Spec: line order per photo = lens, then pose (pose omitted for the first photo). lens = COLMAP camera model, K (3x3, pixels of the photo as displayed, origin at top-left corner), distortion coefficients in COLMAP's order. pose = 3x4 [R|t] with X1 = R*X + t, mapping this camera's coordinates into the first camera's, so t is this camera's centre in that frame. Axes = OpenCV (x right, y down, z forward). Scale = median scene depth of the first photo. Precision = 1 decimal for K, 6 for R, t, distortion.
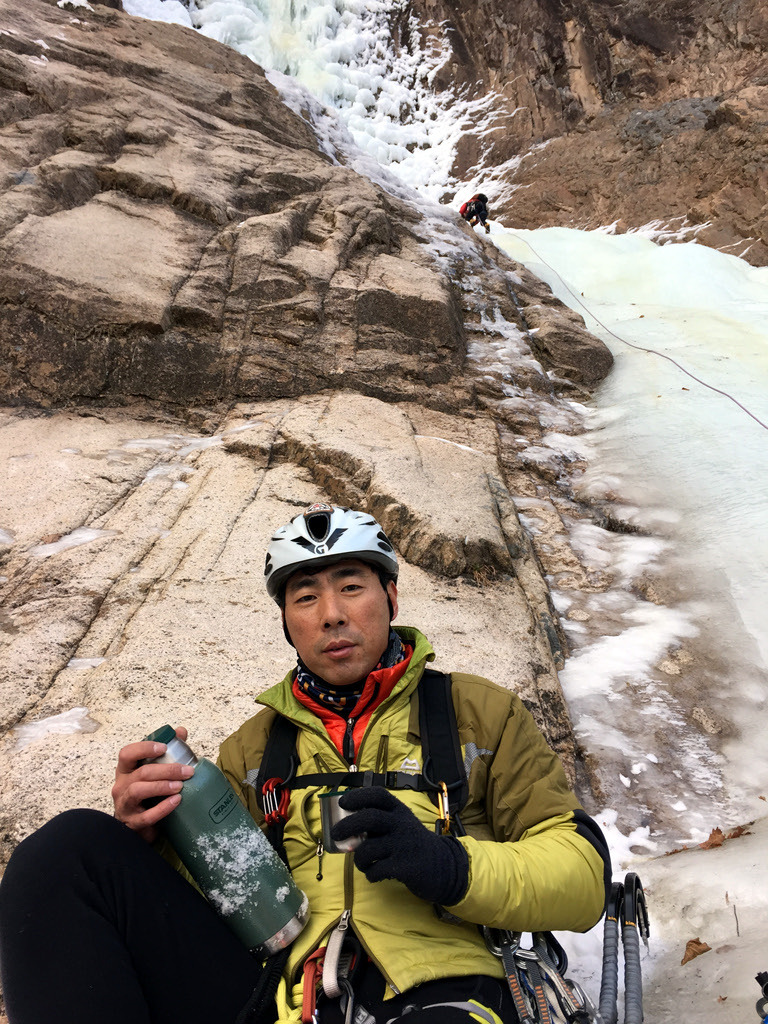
lens RADIAL K [[873.2, 0, 384.0], [0, 873.2, 511.7], [0, 0, 1]] dist [0.093167, -0.131849]
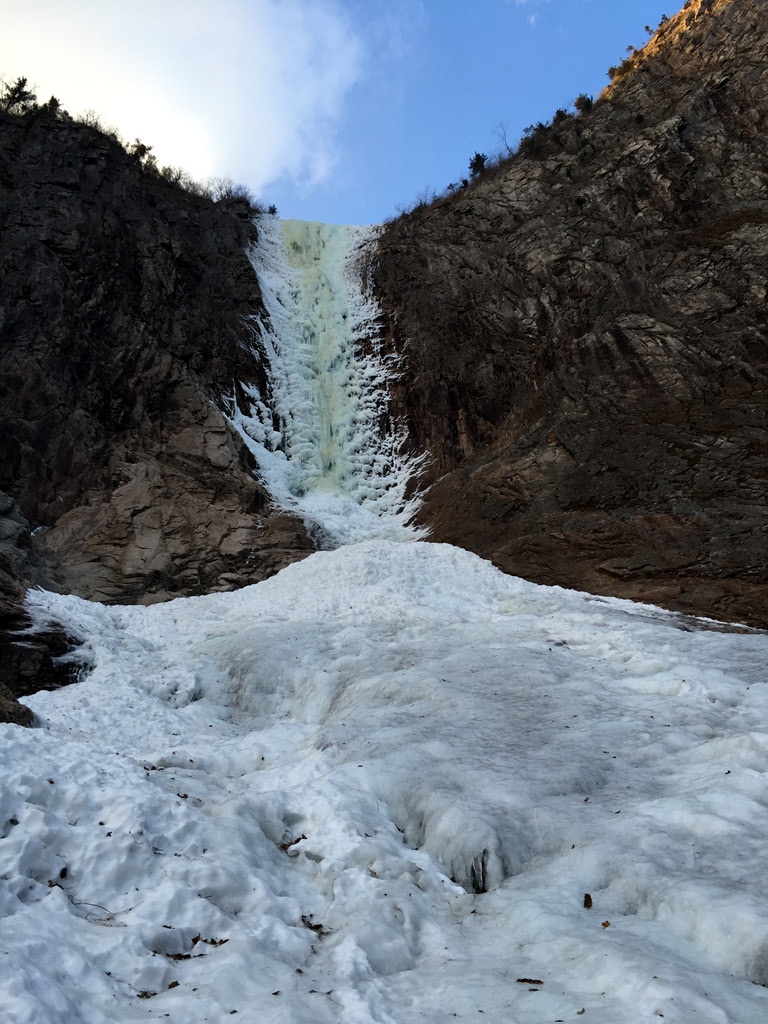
lens RADIAL K [[873.2, 0, 383.9], [0, 873.2, 512.4], [0, 0, 1]] dist [0.093167, -0.131849]
pose [[0.973775, -0.184464, -0.133174, 0.280459], [0.145596, 0.955041, -0.258260, 0.198885], [0.174826, 0.232097, 0.956852, -1.012419]]
